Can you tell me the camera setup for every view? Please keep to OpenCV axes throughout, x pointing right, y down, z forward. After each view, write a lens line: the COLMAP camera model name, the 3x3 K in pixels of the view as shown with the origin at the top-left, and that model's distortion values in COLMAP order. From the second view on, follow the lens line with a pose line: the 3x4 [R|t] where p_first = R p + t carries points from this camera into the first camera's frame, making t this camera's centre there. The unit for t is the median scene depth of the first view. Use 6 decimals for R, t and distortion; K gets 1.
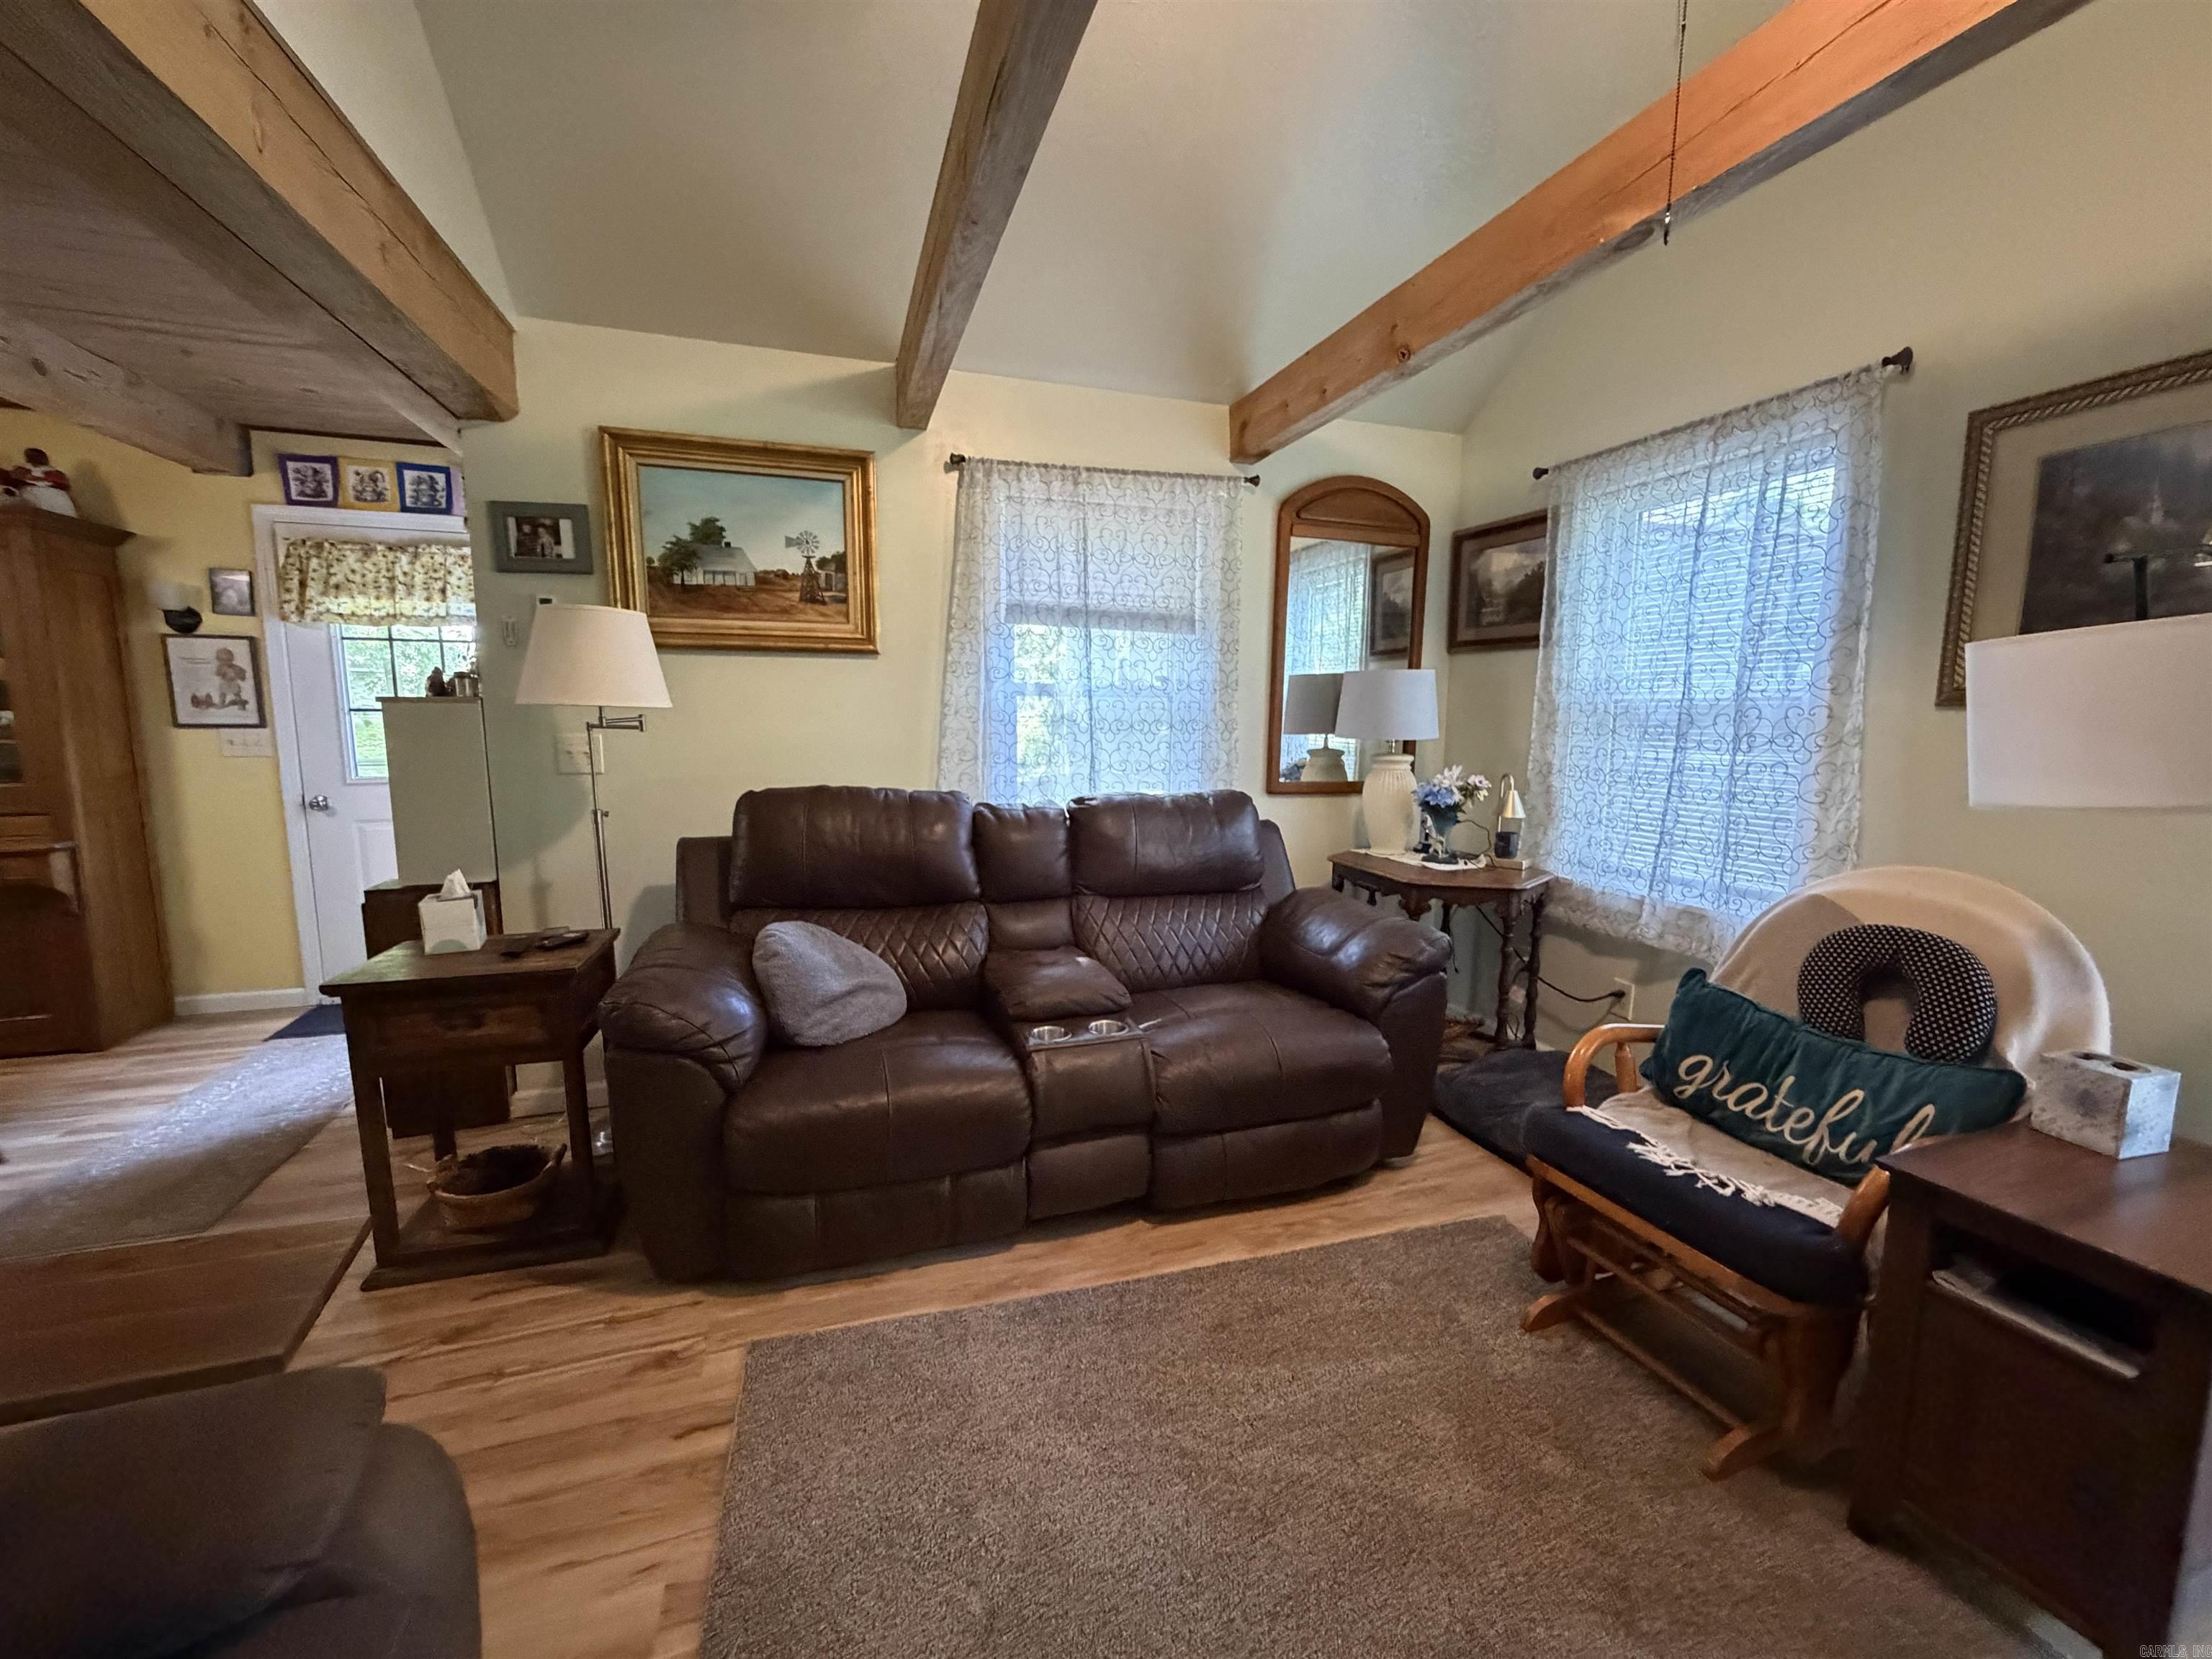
lens RADIAL K [[891.7, 0, 1106.0], [0, 891.7, 829.5], [0, 0, 1]] dist [0.002046, -0.000298]
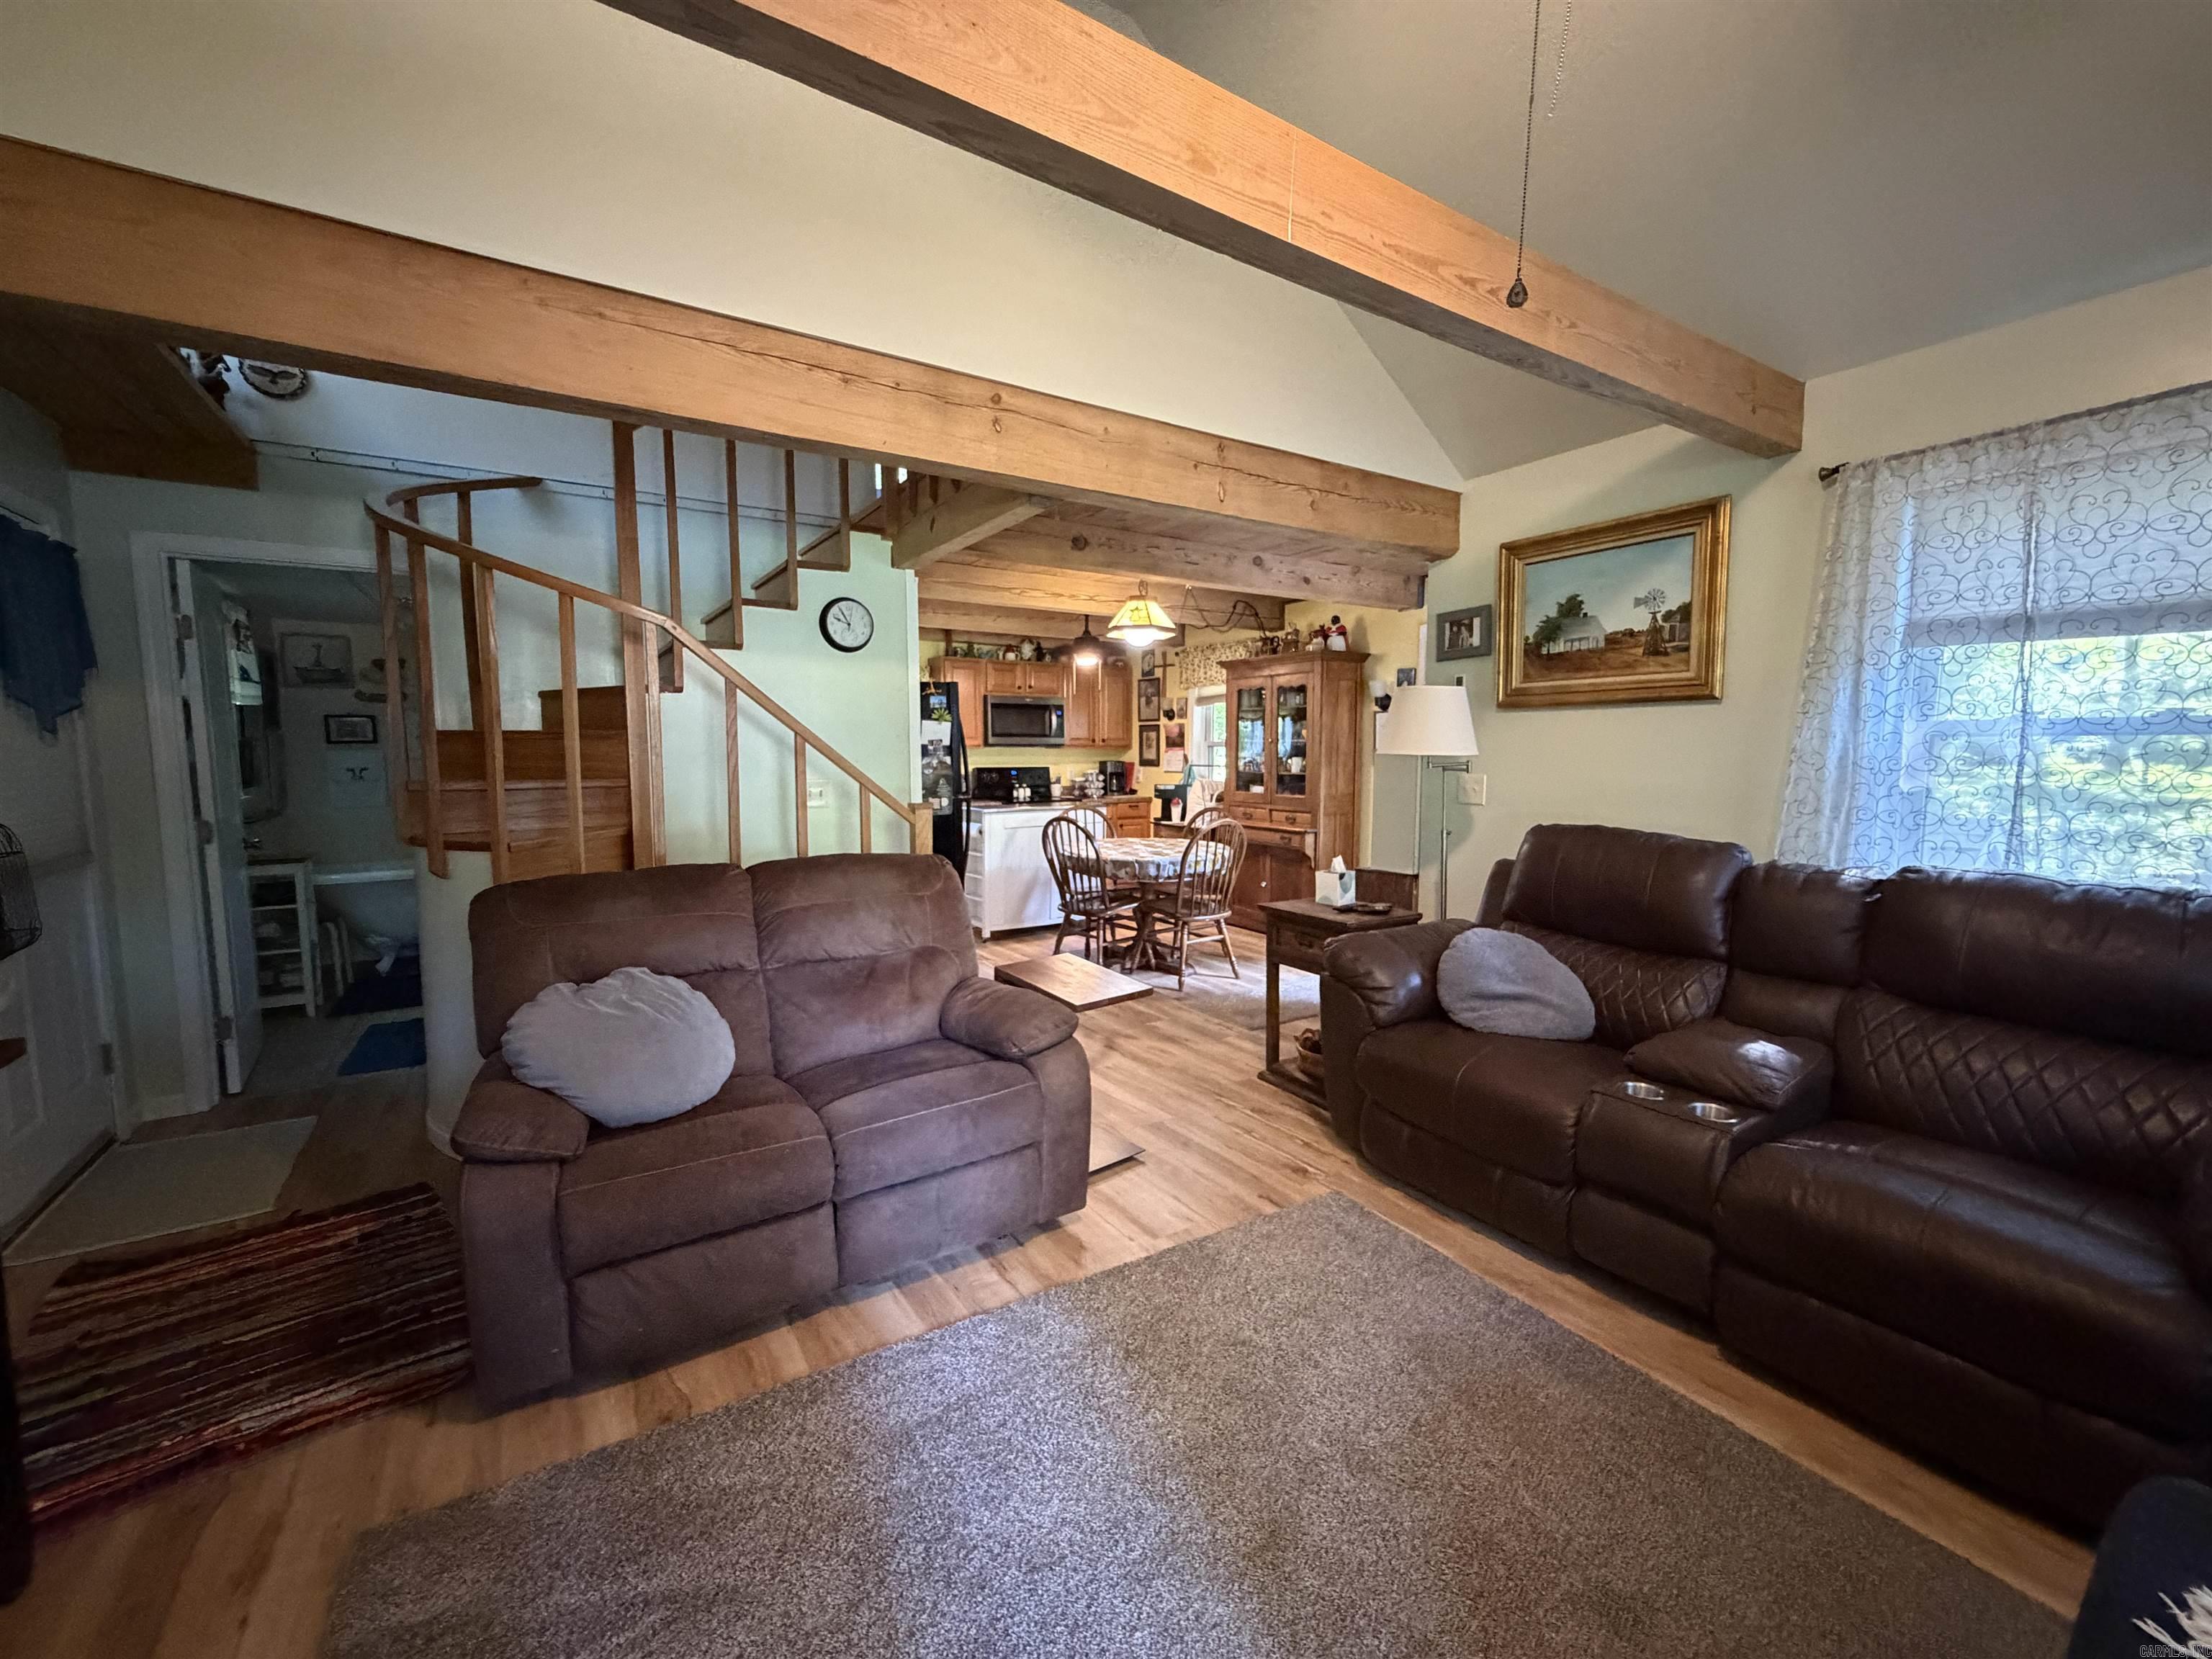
lens RADIAL K [[891.7, 0, 1106.0], [0, 891.7, 829.5], [0, 0, 1]] dist [0.002046, -0.000298]
pose [[0.253884, 0.077697, -0.964109, 0.552146], [-0.125504, 0.990988, 0.046813, -0.018016], [0.959058, 0.109114, 0.261348, 0.126820]]
